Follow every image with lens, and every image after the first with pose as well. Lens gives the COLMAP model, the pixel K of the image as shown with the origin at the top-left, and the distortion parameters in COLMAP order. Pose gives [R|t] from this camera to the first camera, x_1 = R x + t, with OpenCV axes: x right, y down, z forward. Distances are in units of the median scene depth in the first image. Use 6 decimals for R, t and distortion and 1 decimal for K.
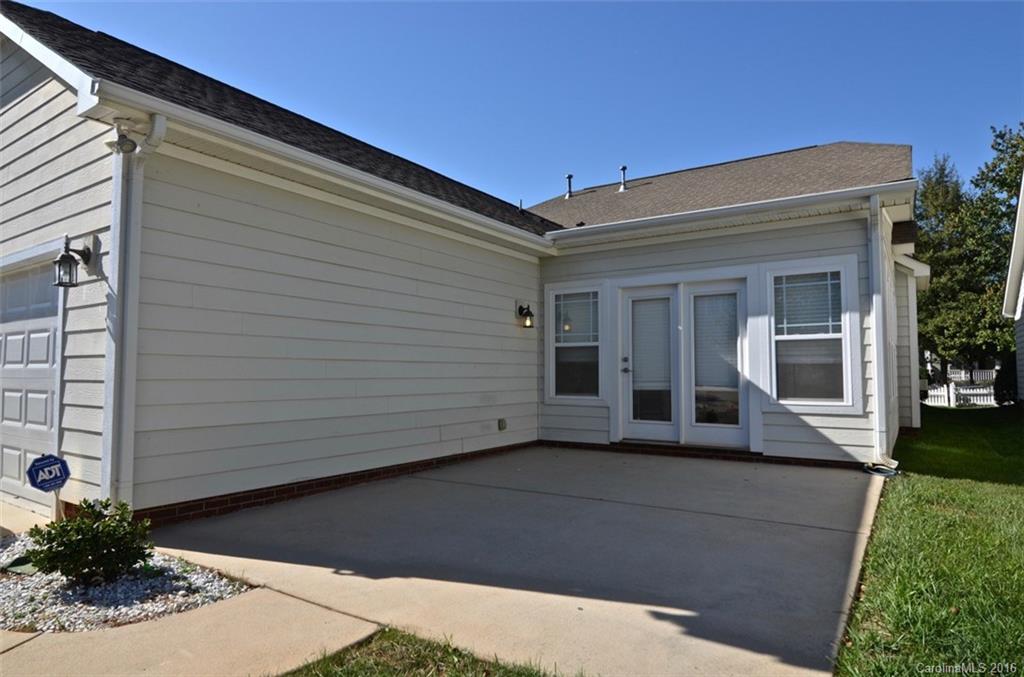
lens RADIAL K [[594.4, 0, 510.6], [0, 594.4, 338.1], [0, 0, 1]] dist [-0.008277, -0.004521]
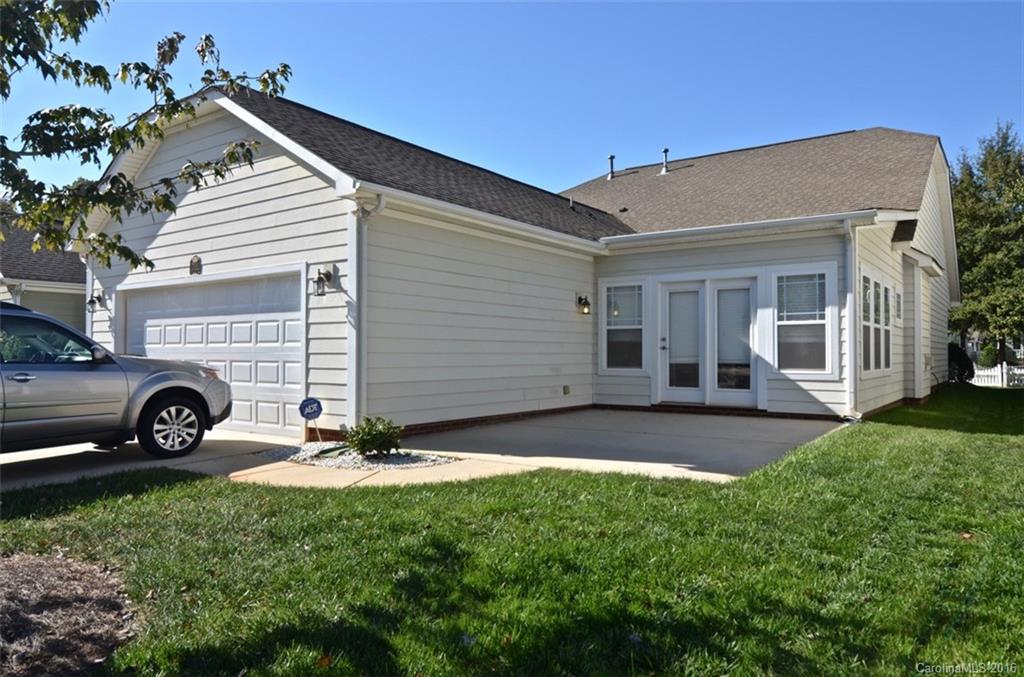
lens RADIAL K [[699.8, 0, 511.9], [0, 699.8, 341.8], [0, 0, 1]] dist [-0.002424, -0.007057]
pose [[0.999554, -0.000566, -0.029865, -0.089567], [0.001802, 0.999142, 0.041365, -0.022196], [0.029816, -0.041400, 0.998698, -0.524002]]
